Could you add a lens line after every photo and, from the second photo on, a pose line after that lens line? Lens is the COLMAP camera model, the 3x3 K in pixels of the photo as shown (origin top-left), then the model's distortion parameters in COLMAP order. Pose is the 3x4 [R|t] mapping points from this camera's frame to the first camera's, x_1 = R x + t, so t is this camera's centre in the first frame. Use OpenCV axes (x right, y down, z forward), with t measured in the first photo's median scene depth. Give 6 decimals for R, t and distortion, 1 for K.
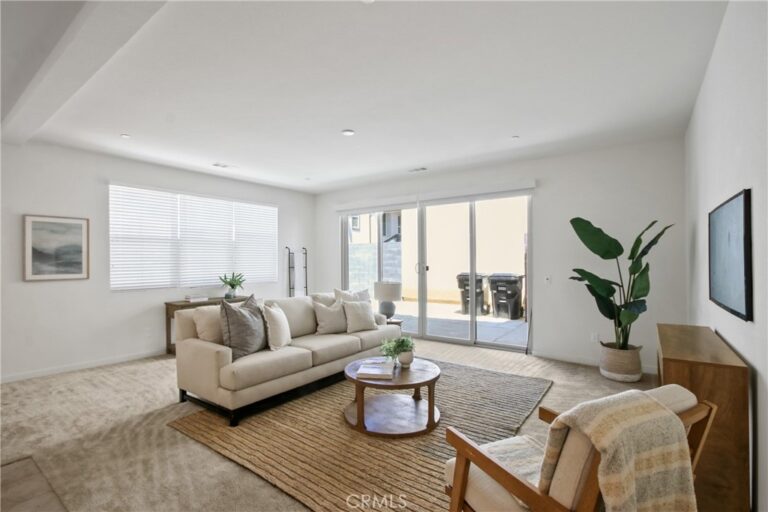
lens RADIAL K [[359.2, 0, 374.6], [0, 359.2, 258.3], [0, 0, 1]] dist [-0.029168, 0.006665]
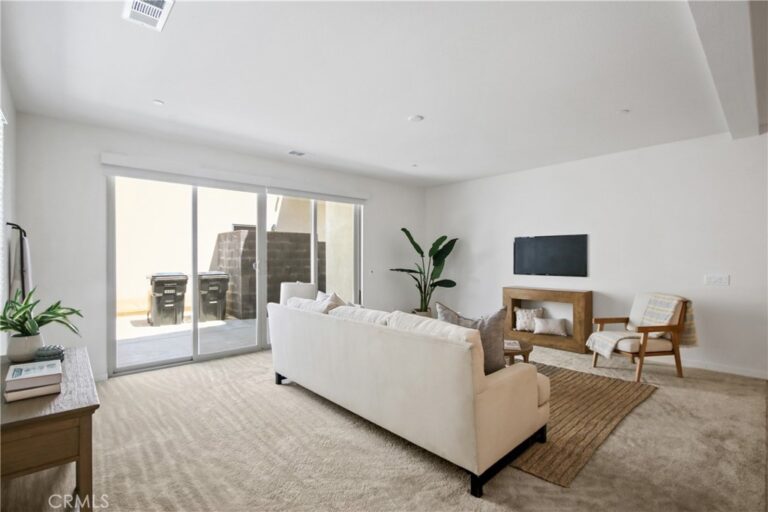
lens RADIAL K [[359.2, 0, 374.6], [0, 359.2, 258.3], [0, 0, 1]] dist [-0.029168, 0.006665]
pose [[0.201362, 0.006147, 0.979498, -0.925424], [-0.008564, 0.999953, -0.004515, 0.016758], [-0.979480, -0.007479, 0.201405, 0.845912]]
